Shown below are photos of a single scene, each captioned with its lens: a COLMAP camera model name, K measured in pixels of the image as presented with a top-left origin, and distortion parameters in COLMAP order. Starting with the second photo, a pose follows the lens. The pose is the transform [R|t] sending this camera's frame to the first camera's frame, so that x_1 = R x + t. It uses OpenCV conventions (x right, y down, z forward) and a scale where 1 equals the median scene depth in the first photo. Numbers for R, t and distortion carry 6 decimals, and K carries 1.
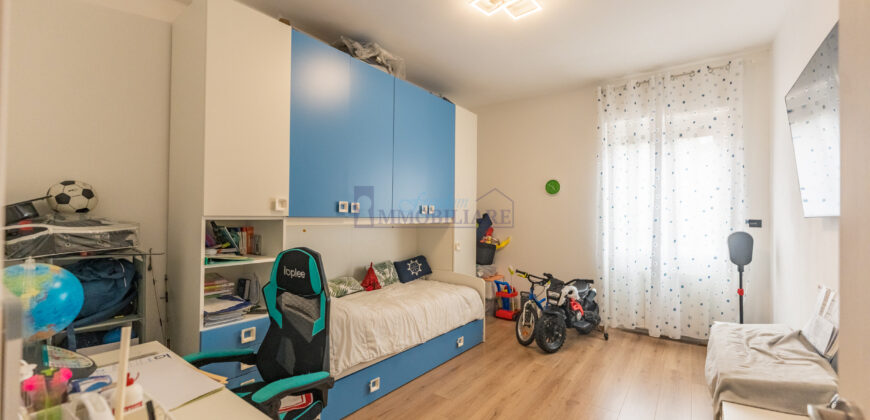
lens RADIAL K [[345.4, 0, 435.2], [0, 345.4, 209.3], [0, 0, 1]] dist [-0.001310, -0.000407]
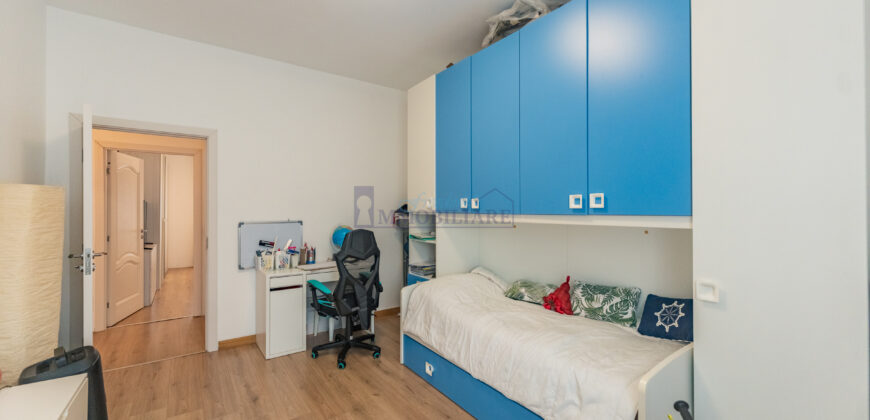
lens RADIAL K [[345.4, 0, 435.2], [0, 345.4, 209.3], [0, 0, 1]] dist [-0.001310, -0.000407]
pose [[-0.308247, -0.013402, -0.951212, 0.574460], [0.013864, 0.999731, -0.018579, 0.020923], [0.951205, -0.018914, -0.307979, 0.915199]]
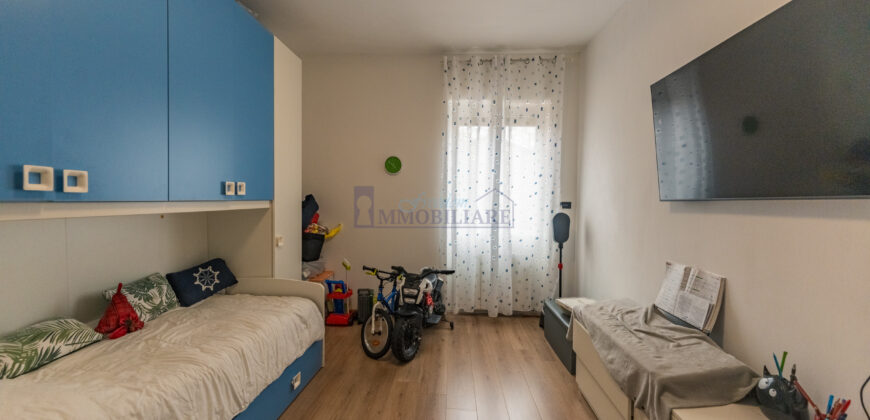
lens RADIAL K [[345.4, 0, 435.2], [0, 345.4, 209.3], [0, 0, 1]] dist [-0.001310, -0.000407]
pose [[0.832448, -0.017390, 0.553830, -0.065587], [-0.012889, 0.998629, 0.050730, 0.002274], [-0.553953, -0.049368, 0.831083, 0.261968]]
